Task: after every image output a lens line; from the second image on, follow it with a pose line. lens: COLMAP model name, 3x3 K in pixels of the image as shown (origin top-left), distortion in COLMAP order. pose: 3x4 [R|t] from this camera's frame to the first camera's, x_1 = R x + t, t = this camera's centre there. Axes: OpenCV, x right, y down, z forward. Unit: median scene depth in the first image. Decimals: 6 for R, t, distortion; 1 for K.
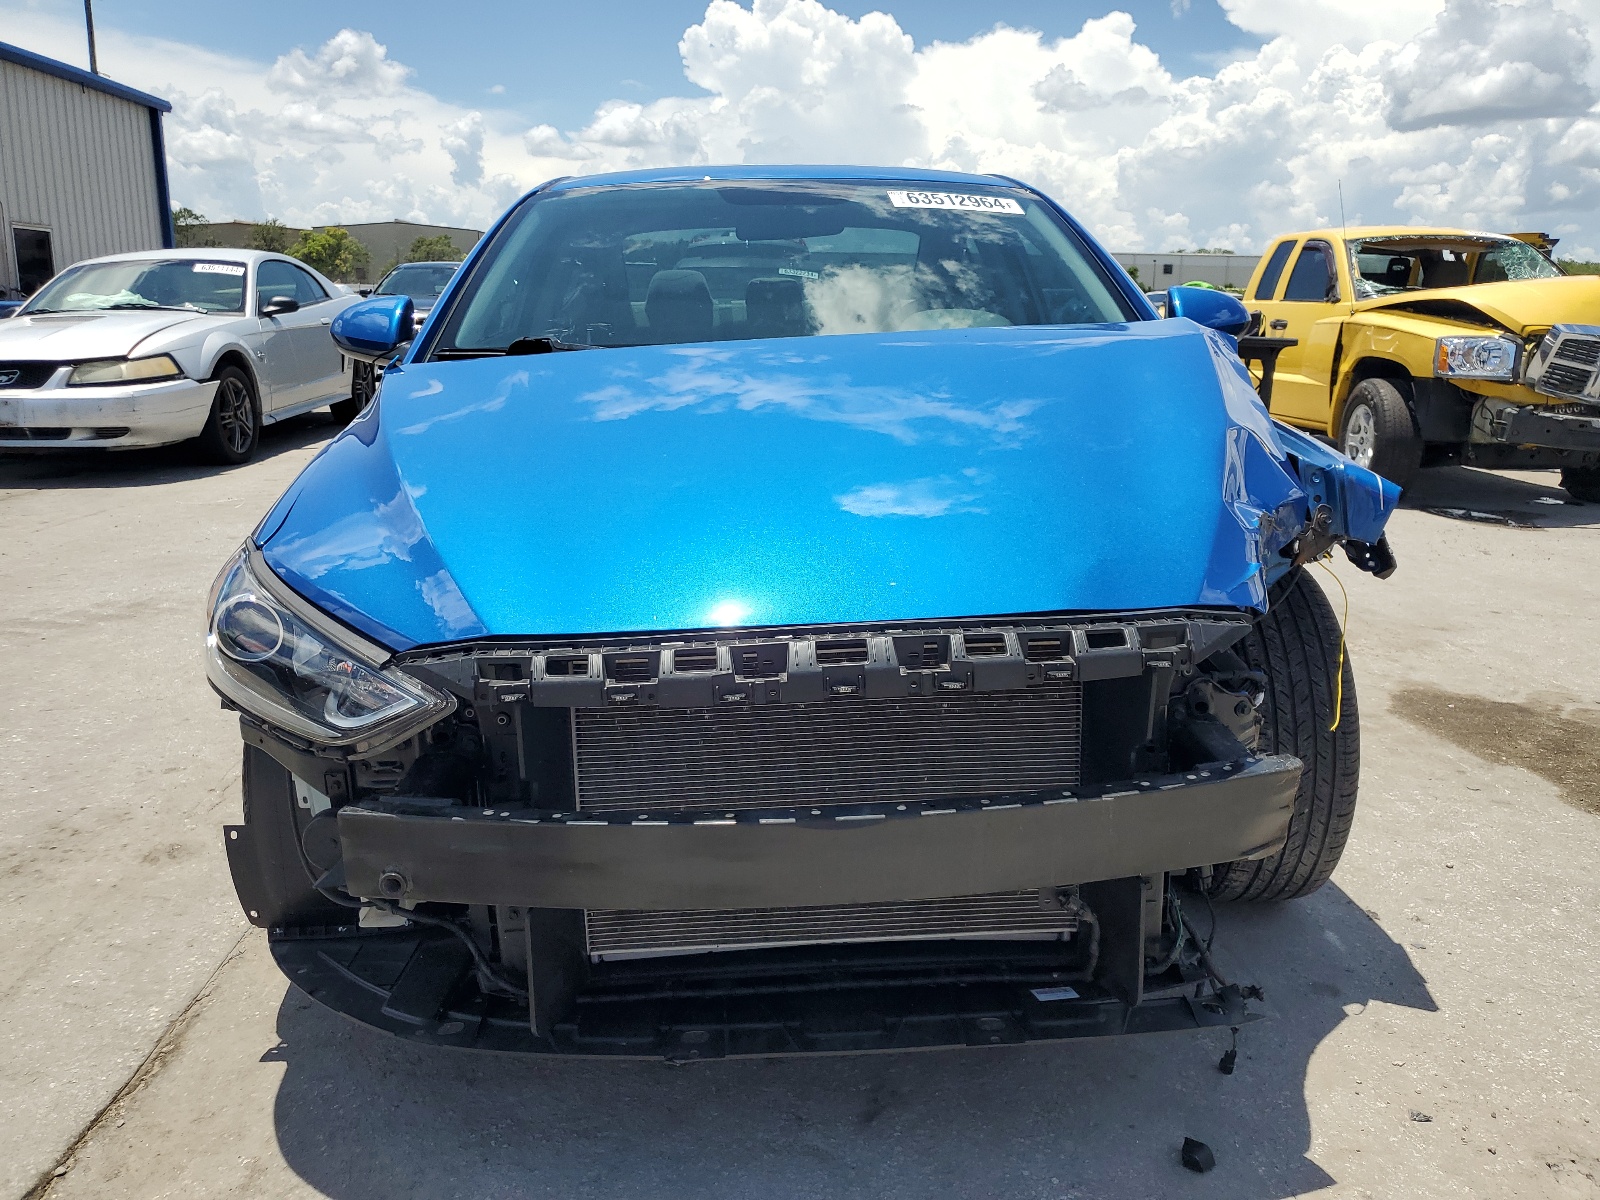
lens RADIAL K [[1283.7, 0, 813.0], [0, 1283.7, 608.3], [0, 0, 1]] dist [0.005227, -0.000169]
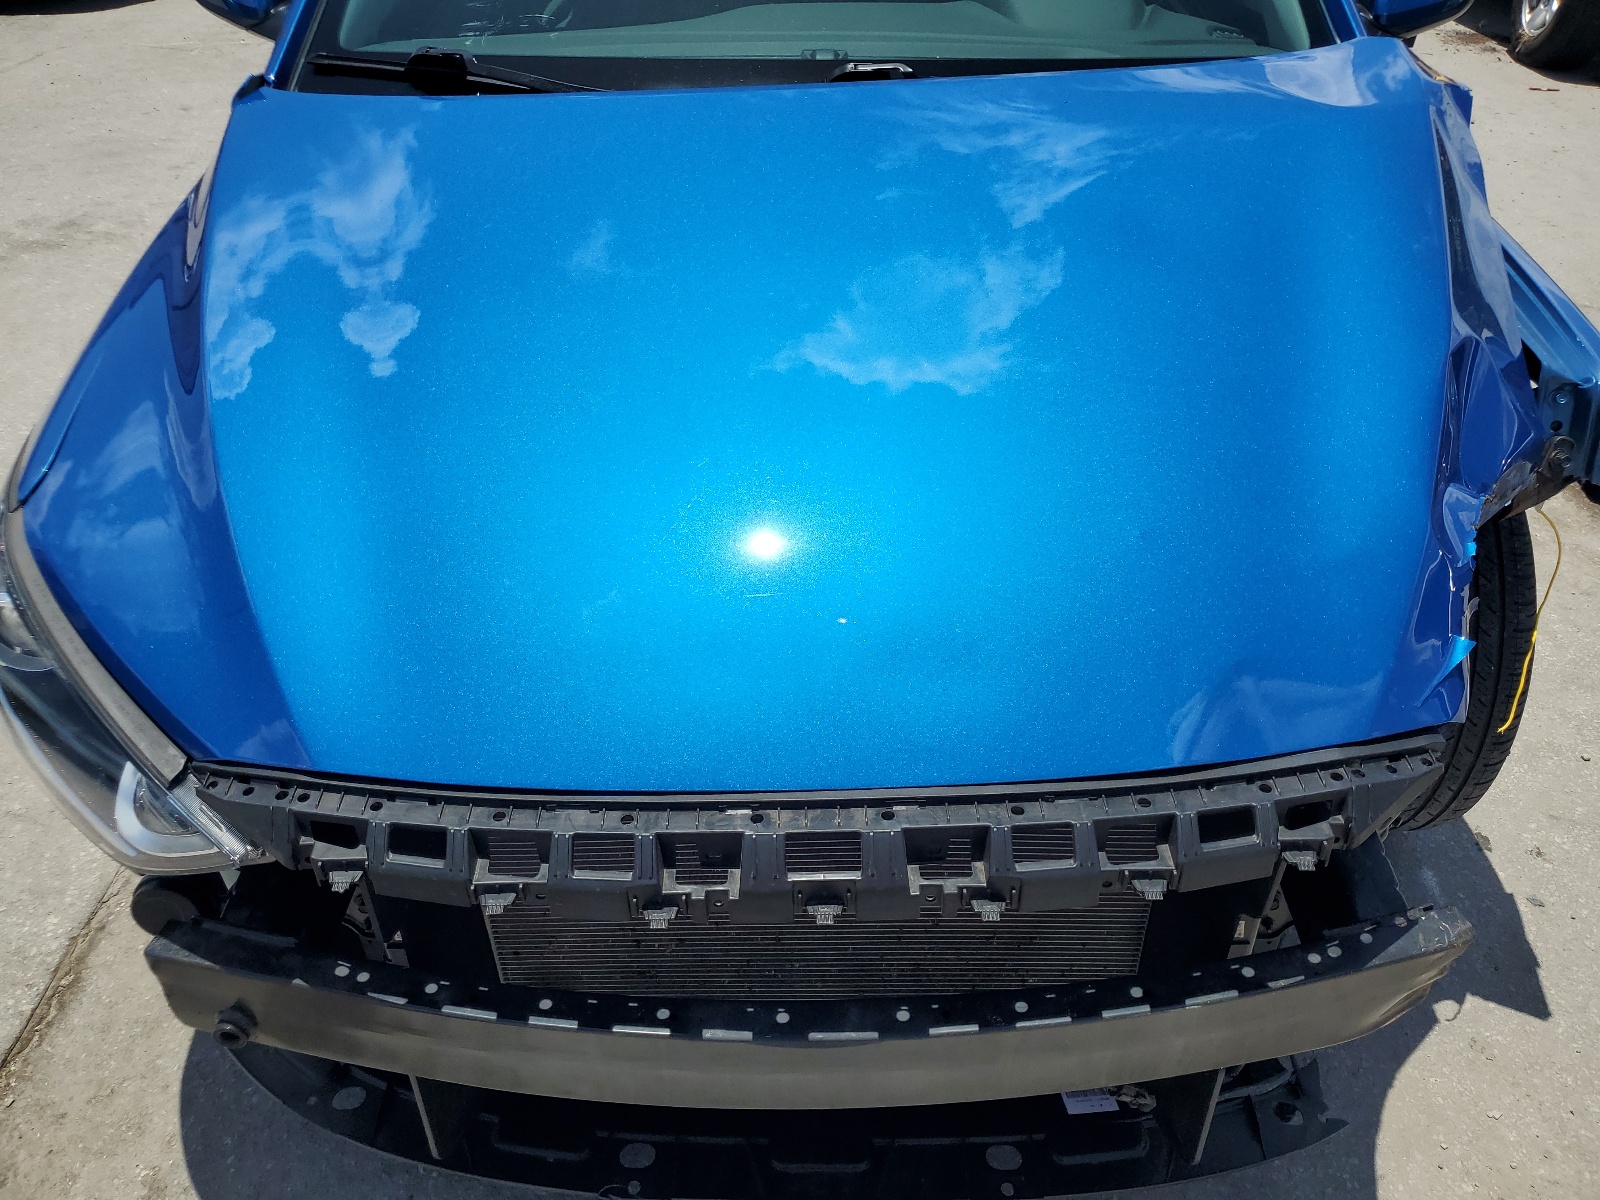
lens RADIAL K [[1283.7, 0, 798.9], [0, 1283.7, 598.9], [0, 0, 1]] dist [0.005227, -0.000169]
pose [[0.998268, 0.043727, -0.039360, 0.022164], [-0.025979, 0.927894, 0.371938, -0.246766], [0.052786, -0.370271, 0.927423, 0.314500]]
